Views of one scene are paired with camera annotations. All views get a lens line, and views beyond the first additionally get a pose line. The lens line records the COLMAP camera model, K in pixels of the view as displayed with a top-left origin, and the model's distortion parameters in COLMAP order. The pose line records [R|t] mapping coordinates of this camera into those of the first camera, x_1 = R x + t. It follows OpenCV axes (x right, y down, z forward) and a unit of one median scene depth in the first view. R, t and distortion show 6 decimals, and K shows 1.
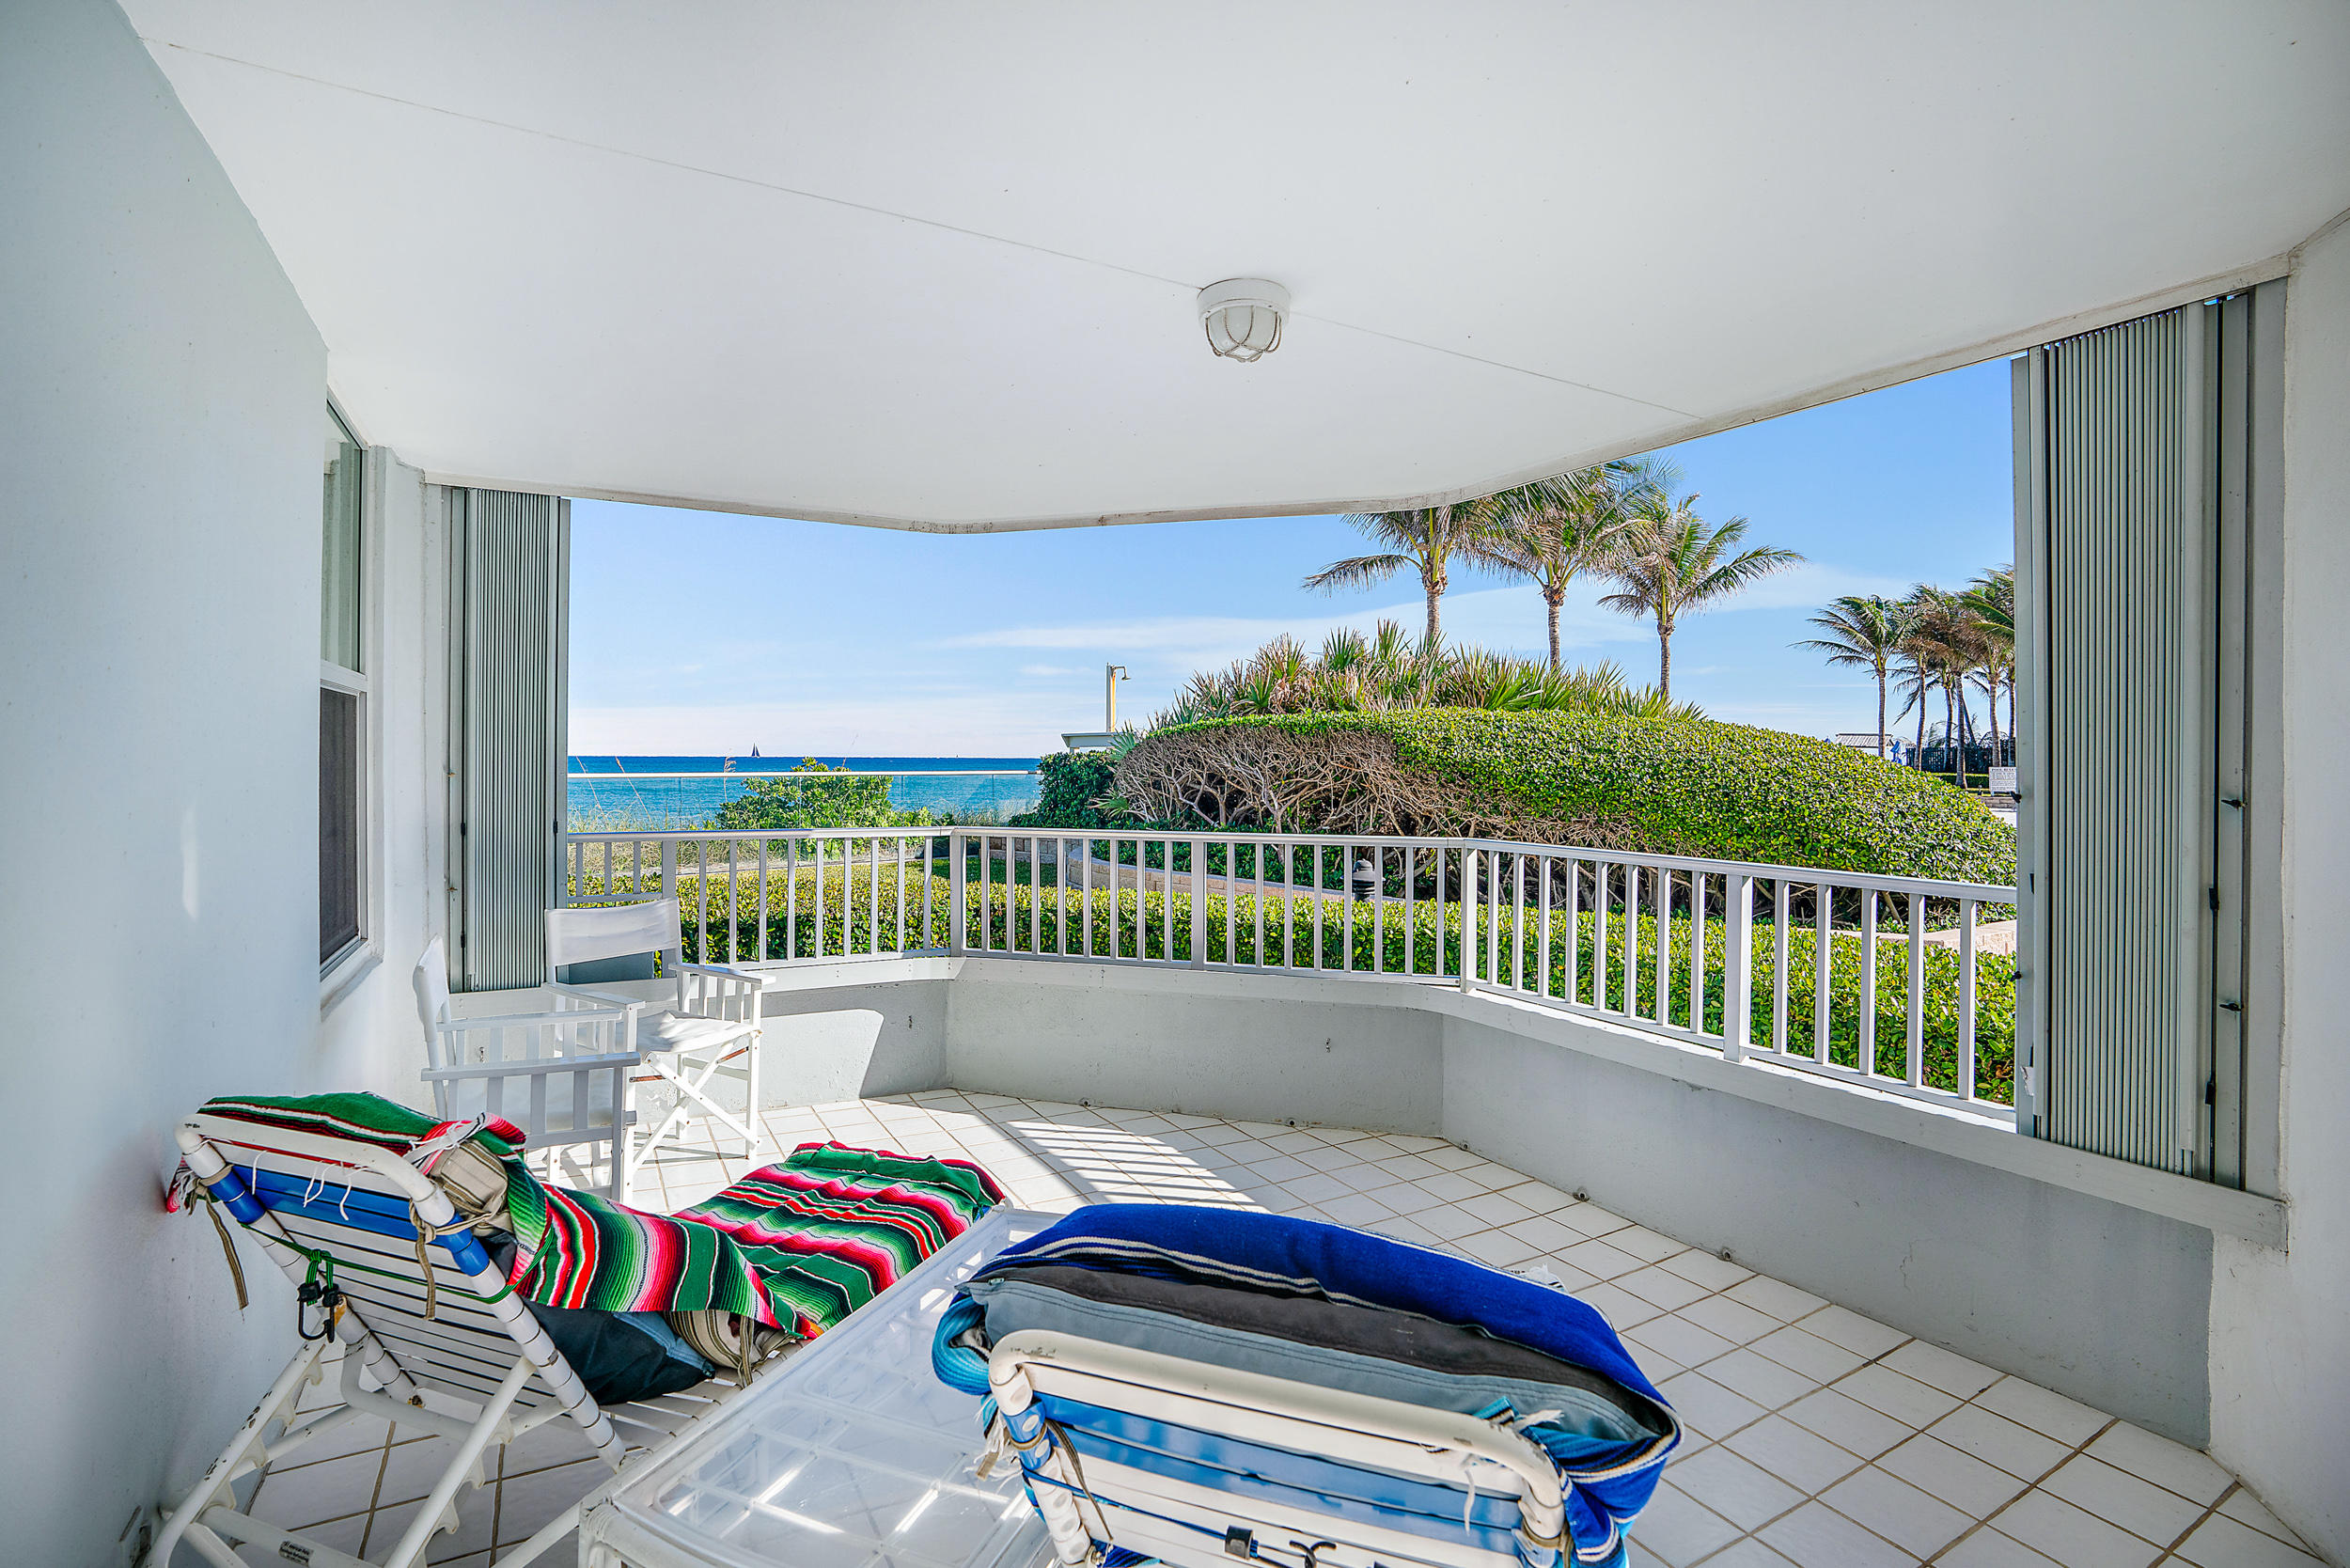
lens RADIAL K [[1090.4, 0, 1183.4], [0, 1090.4, 773.1], [0, 0, 1]] dist [-0.028361, 0.000676]
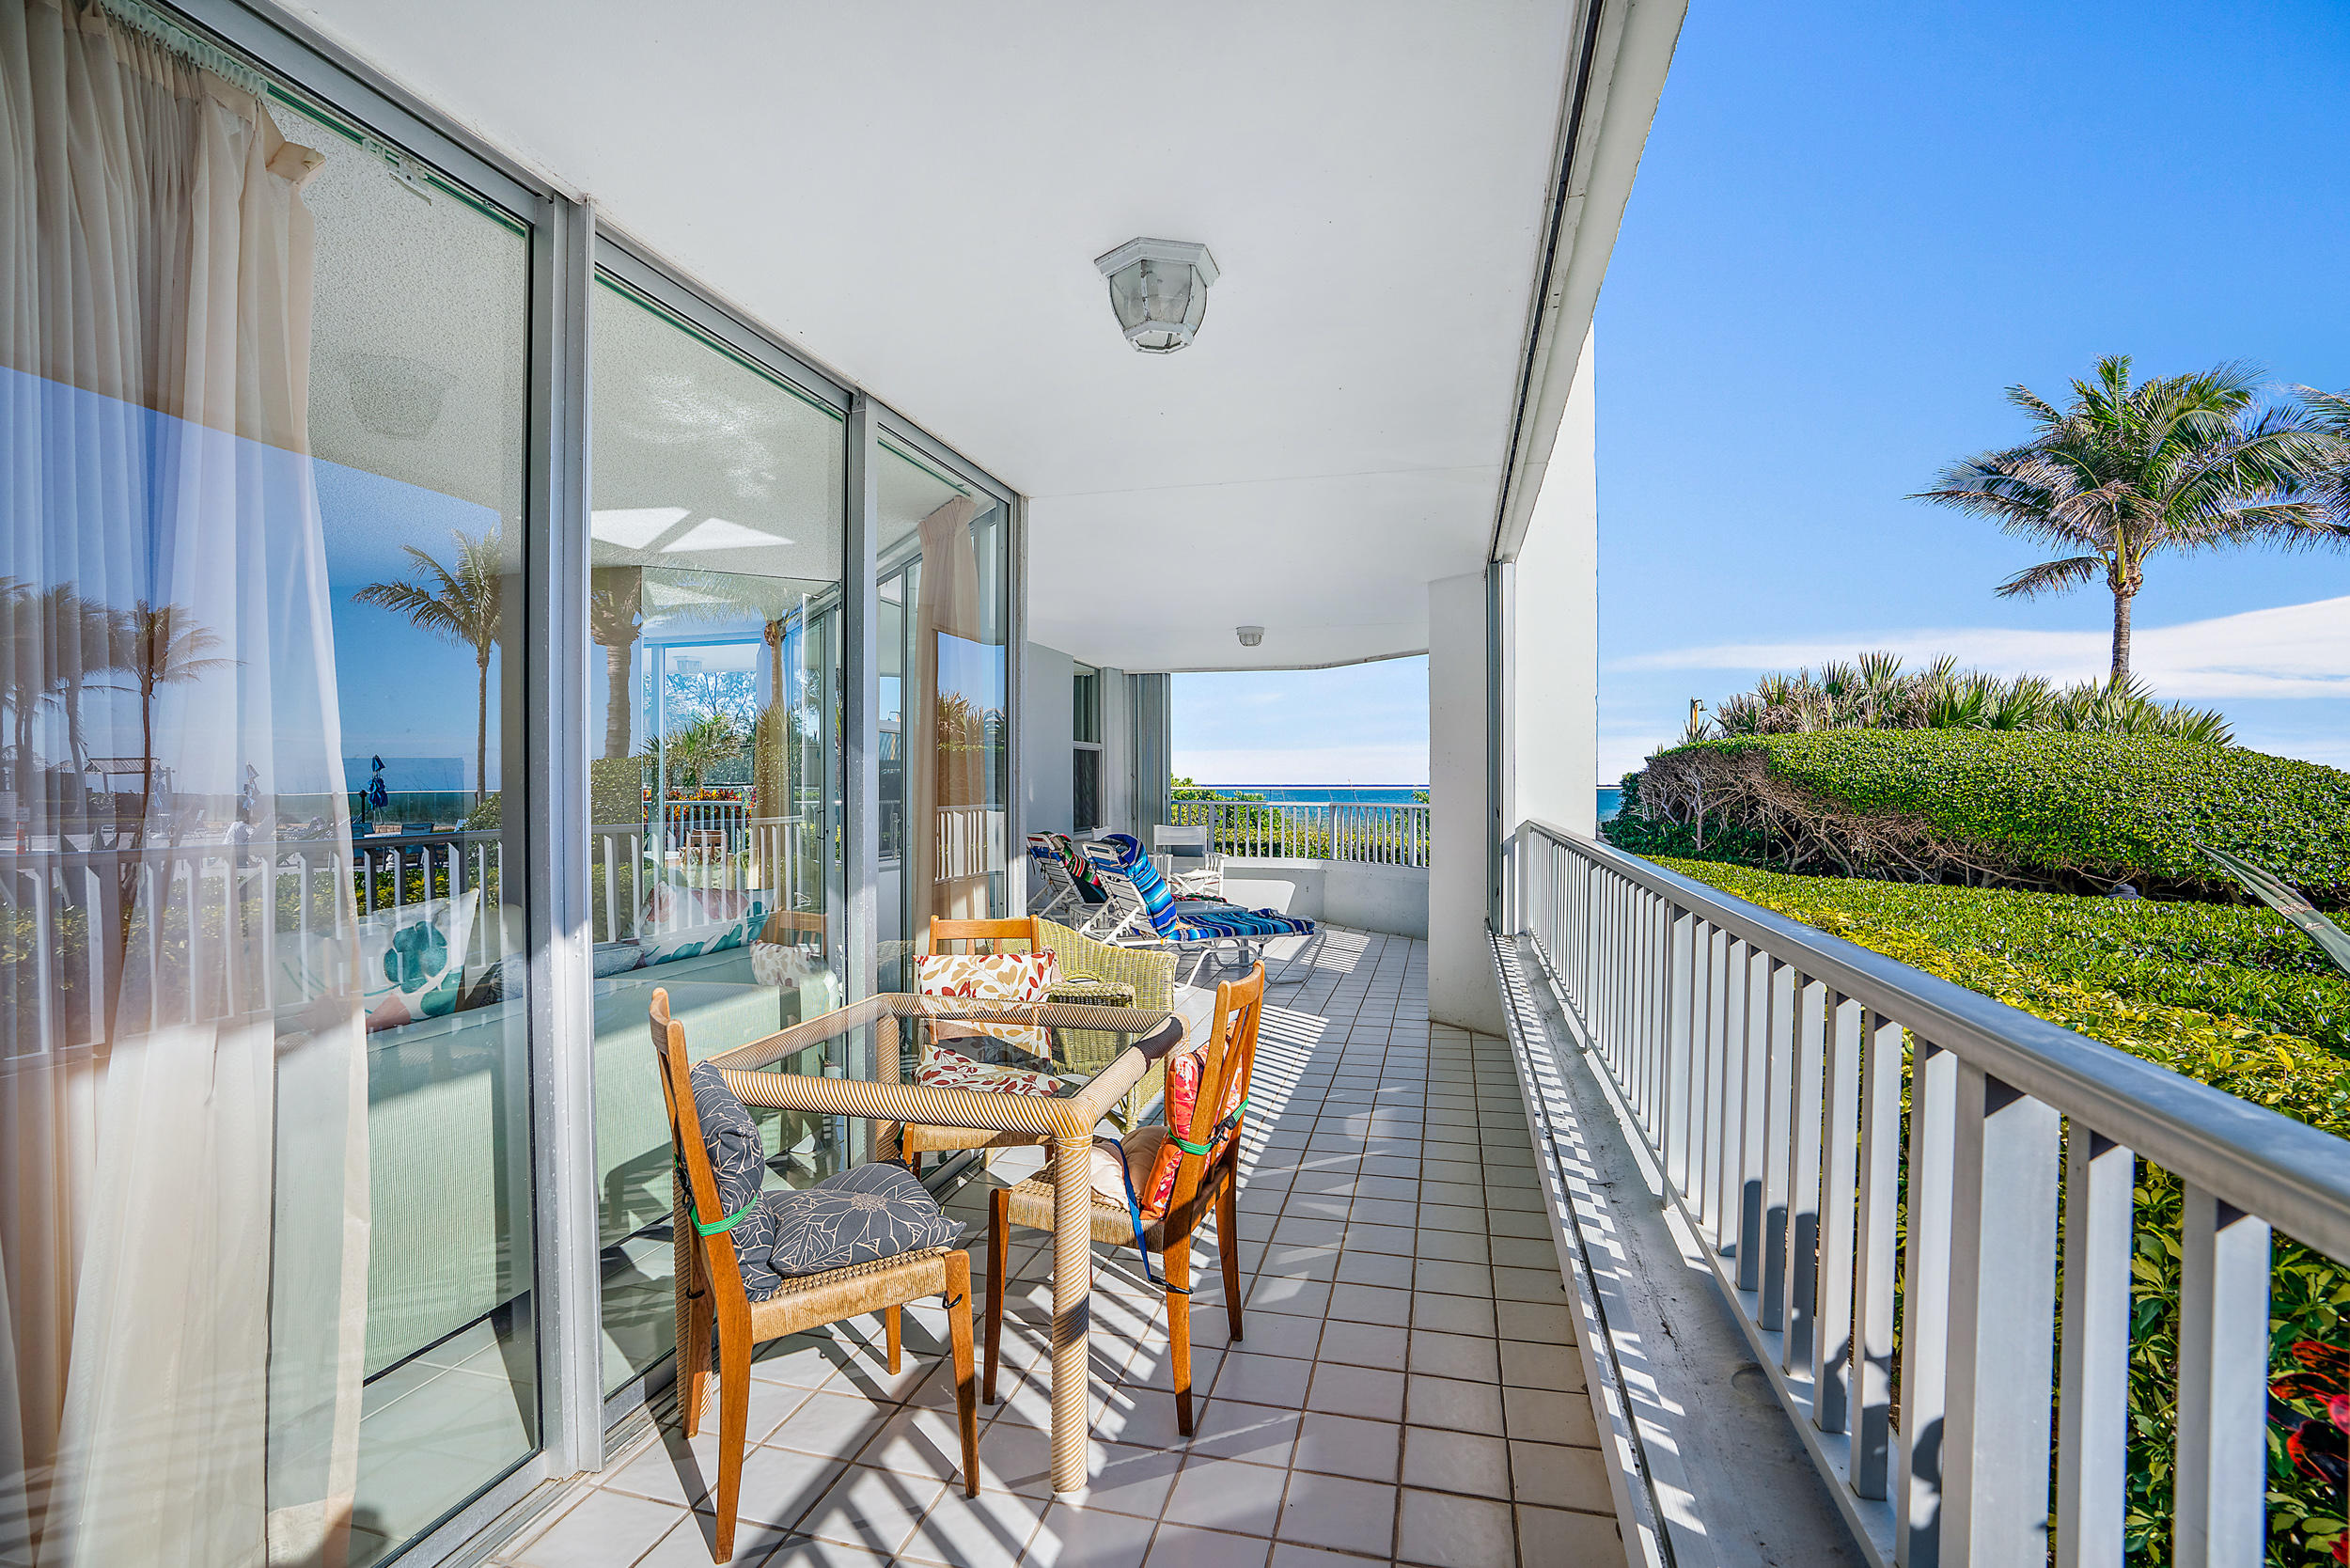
lens RADIAL K [[1087.8, 0, 1171.7], [0, 1087.8, 808.3], [0, 0, 1]] dist [-0.047674, 0.000461]
pose [[0.720003, 0.008015, -0.693924, 0.423748], [-0.004344, 0.999966, 0.007043, 0.018746], [0.693957, -0.002056, 0.720014, -0.307076]]
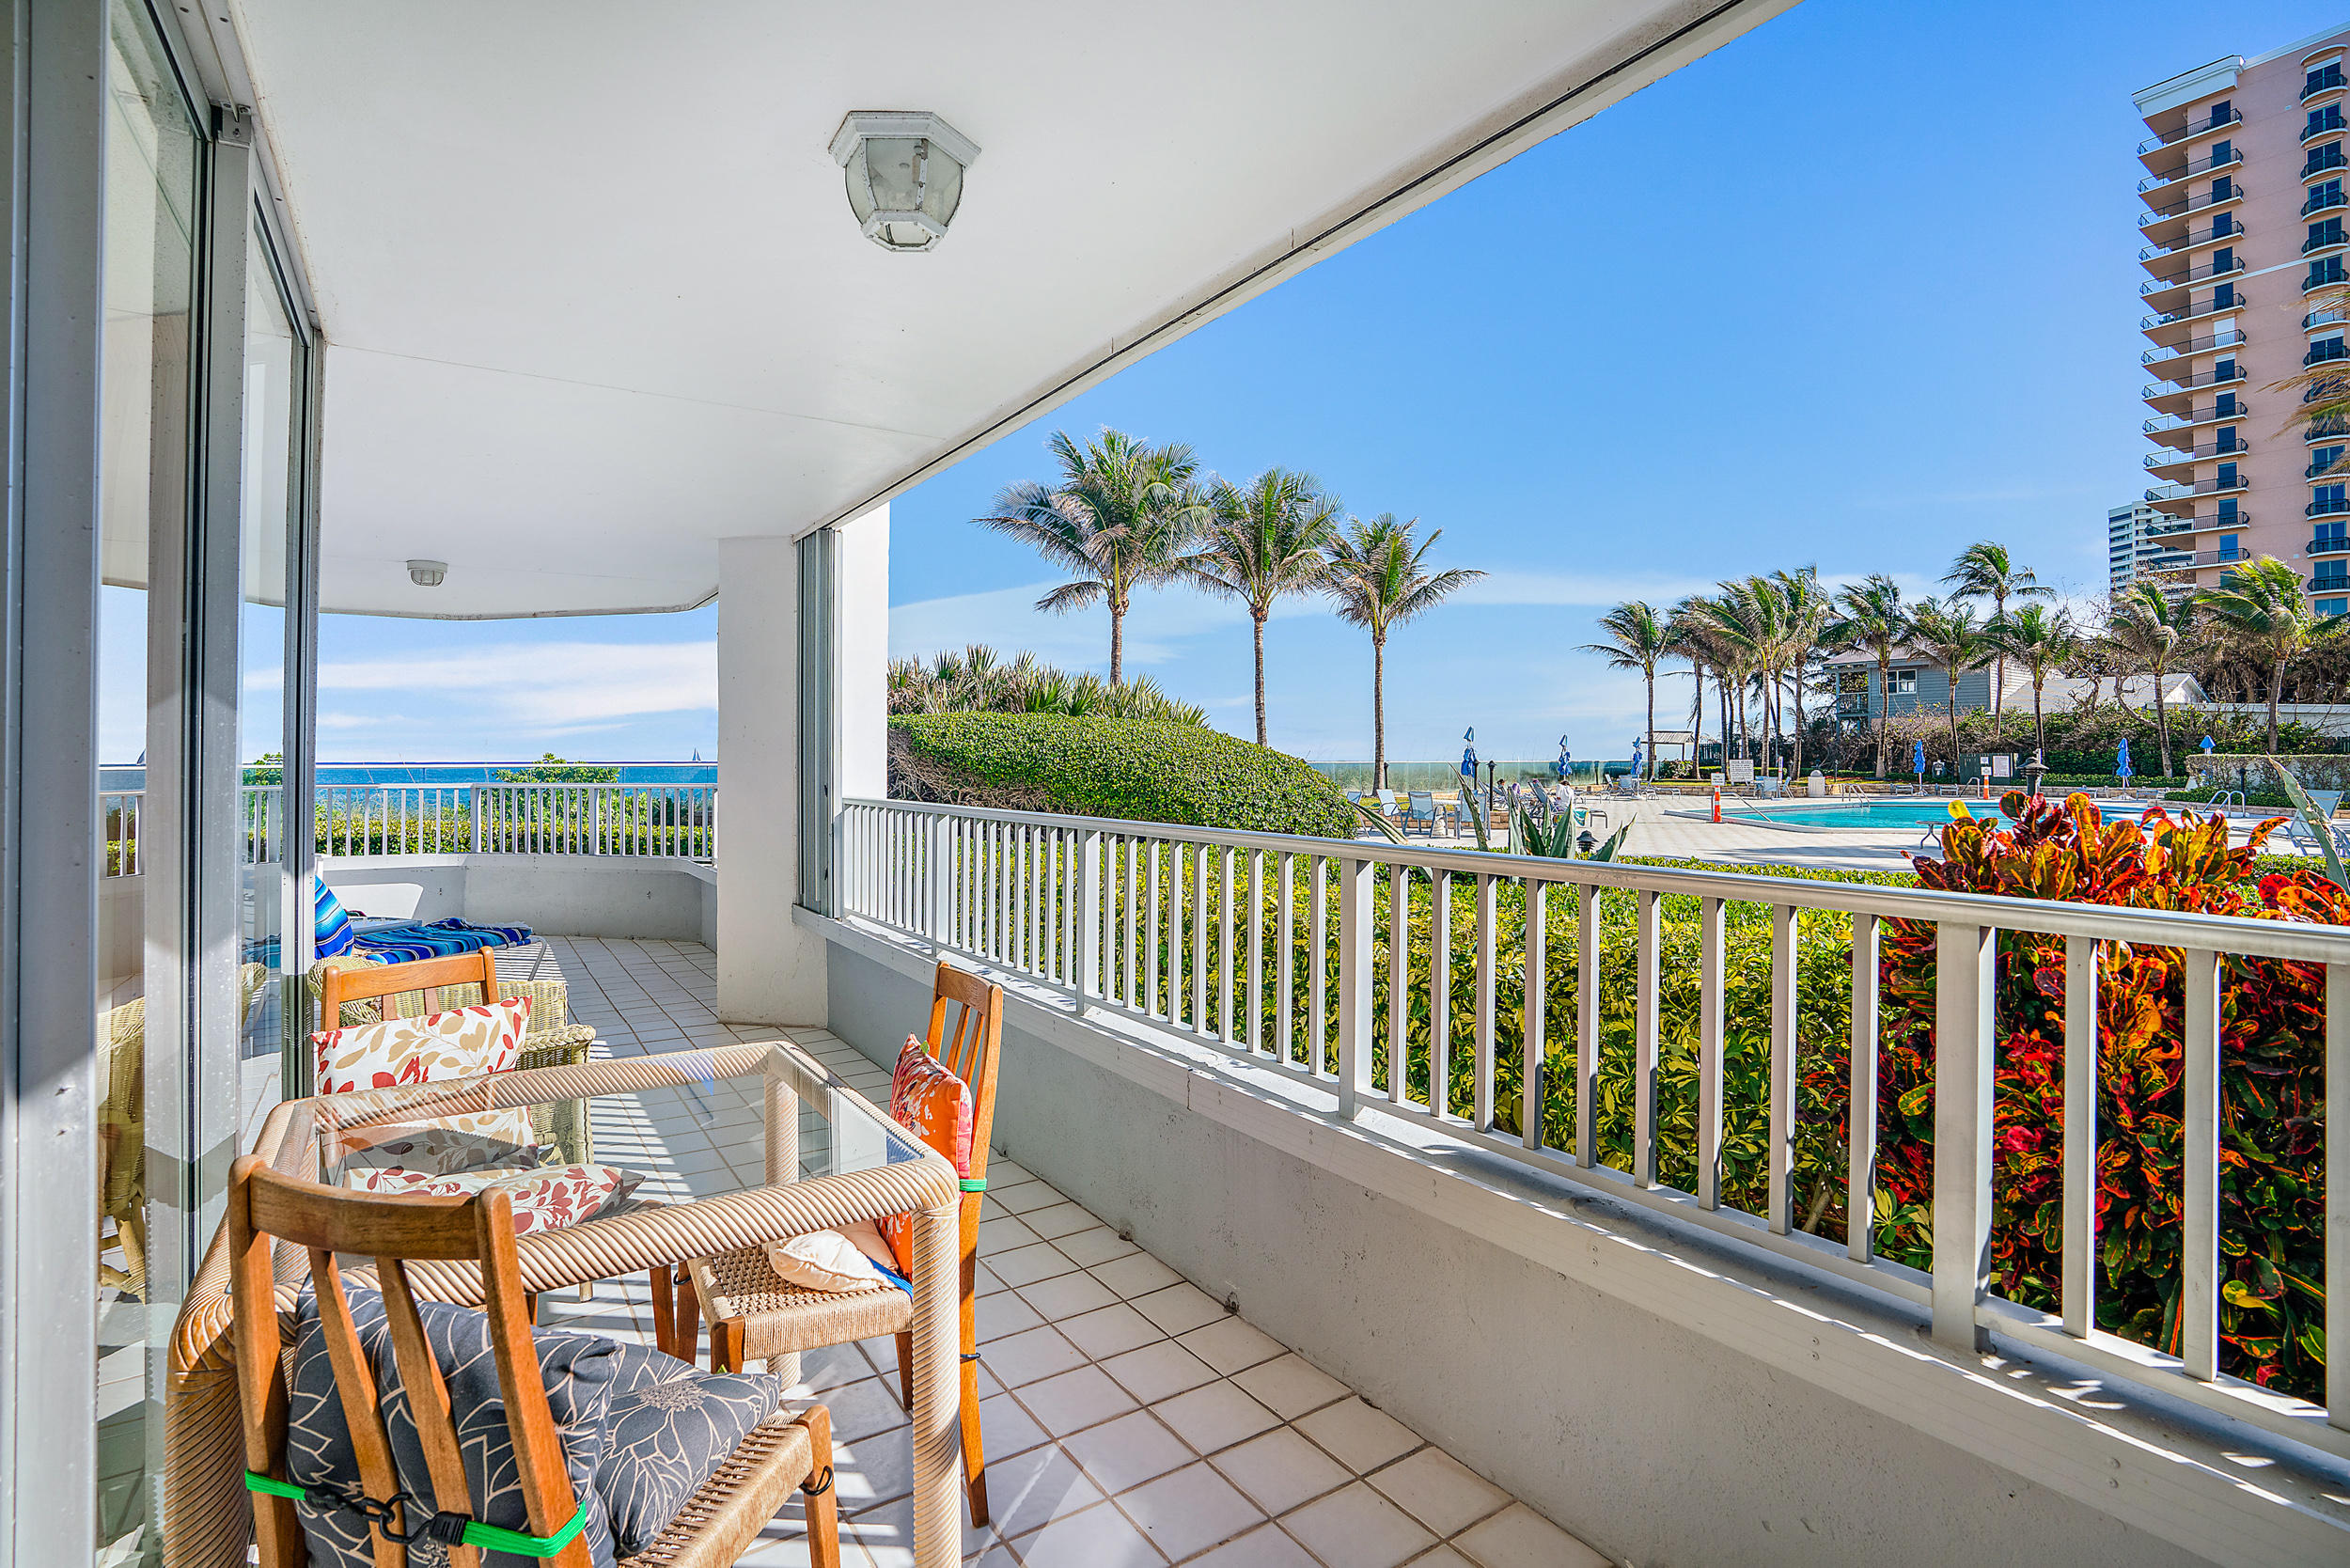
lens RADIAL K [[1104.3, 0, 1145.1], [0, 1104.3, 762.3], [0, 0, 1]] dist [-0.011681, 0.000481]
pose [[0.998648, -0.007831, 0.051386, 0.316087], [0.008443, 0.999896, -0.011692, 0.018061], [-0.051289, 0.012110, 0.998610, -0.335932]]
